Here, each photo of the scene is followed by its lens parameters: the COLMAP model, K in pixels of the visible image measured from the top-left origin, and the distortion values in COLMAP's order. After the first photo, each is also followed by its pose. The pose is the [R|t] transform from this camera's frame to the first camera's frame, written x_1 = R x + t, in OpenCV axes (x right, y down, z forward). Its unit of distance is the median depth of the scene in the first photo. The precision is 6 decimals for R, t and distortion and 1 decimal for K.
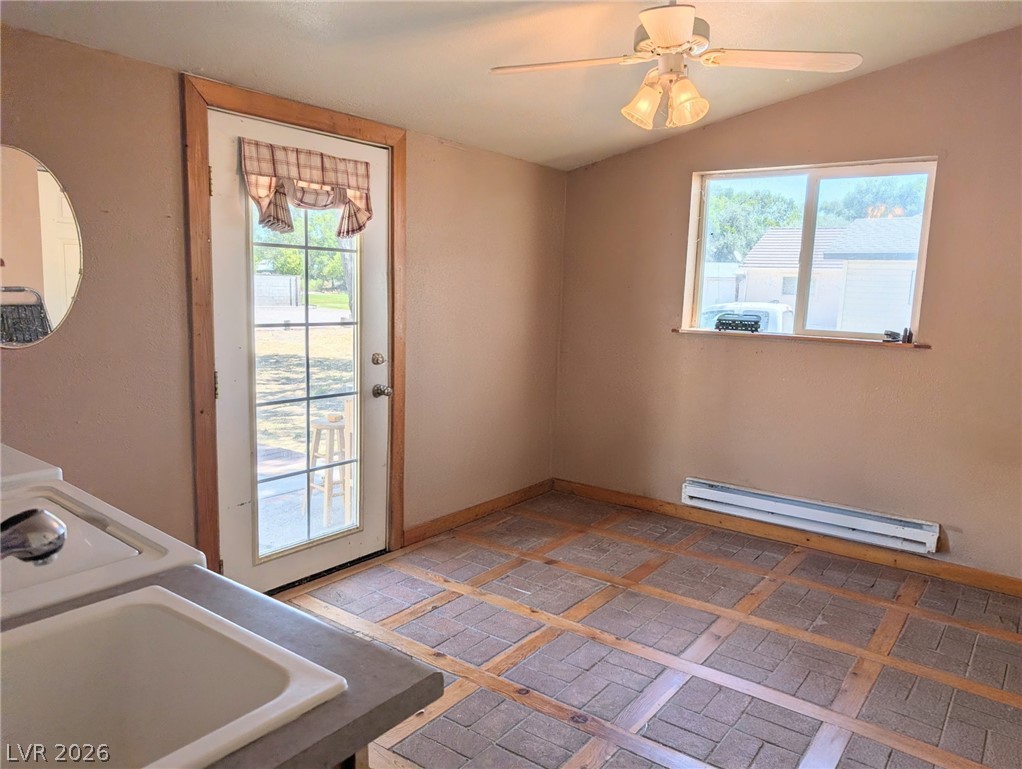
lens RADIAL K [[748.3, 0, 510.2], [0, 748.3, 394.9], [0, 0, 1]] dist [0.002297, -0.004089]
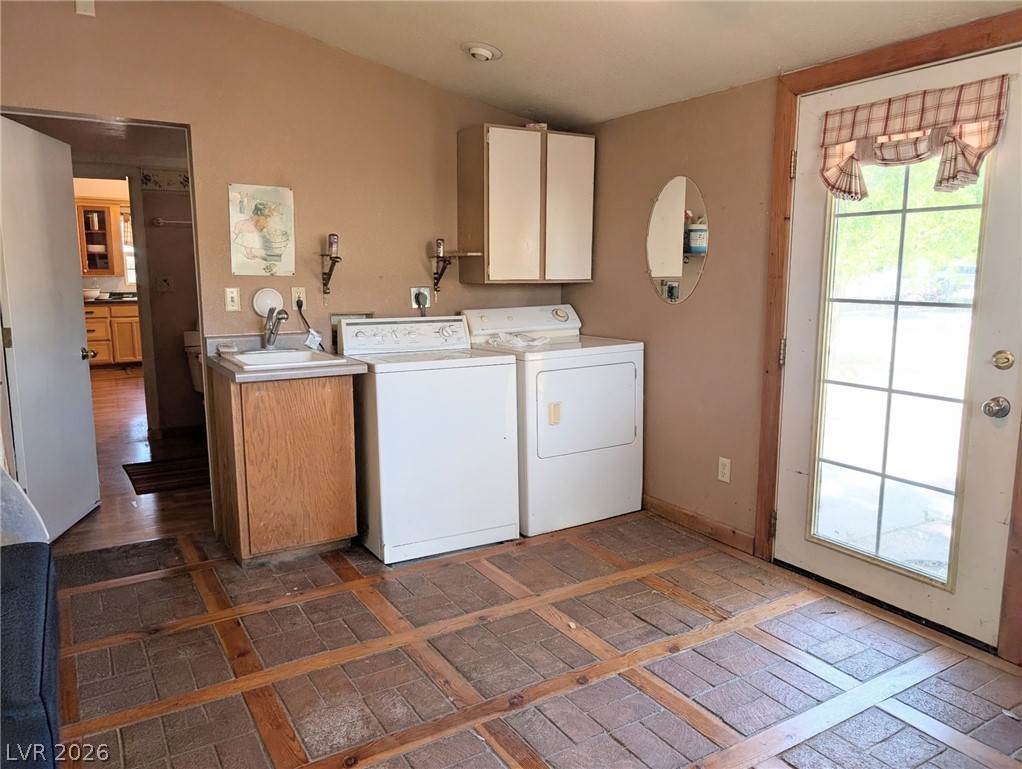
lens RADIAL K [[748.3, 0, 510.5], [0, 748.3, 382.5], [0, 0, 1]] dist [0.002297, -0.004089]
pose [[-0.387180, 0.110456, -0.915364, 0.691809], [-0.144704, 0.973215, 0.178644, -0.095914], [0.910578, 0.201624, -0.360826, 0.942748]]
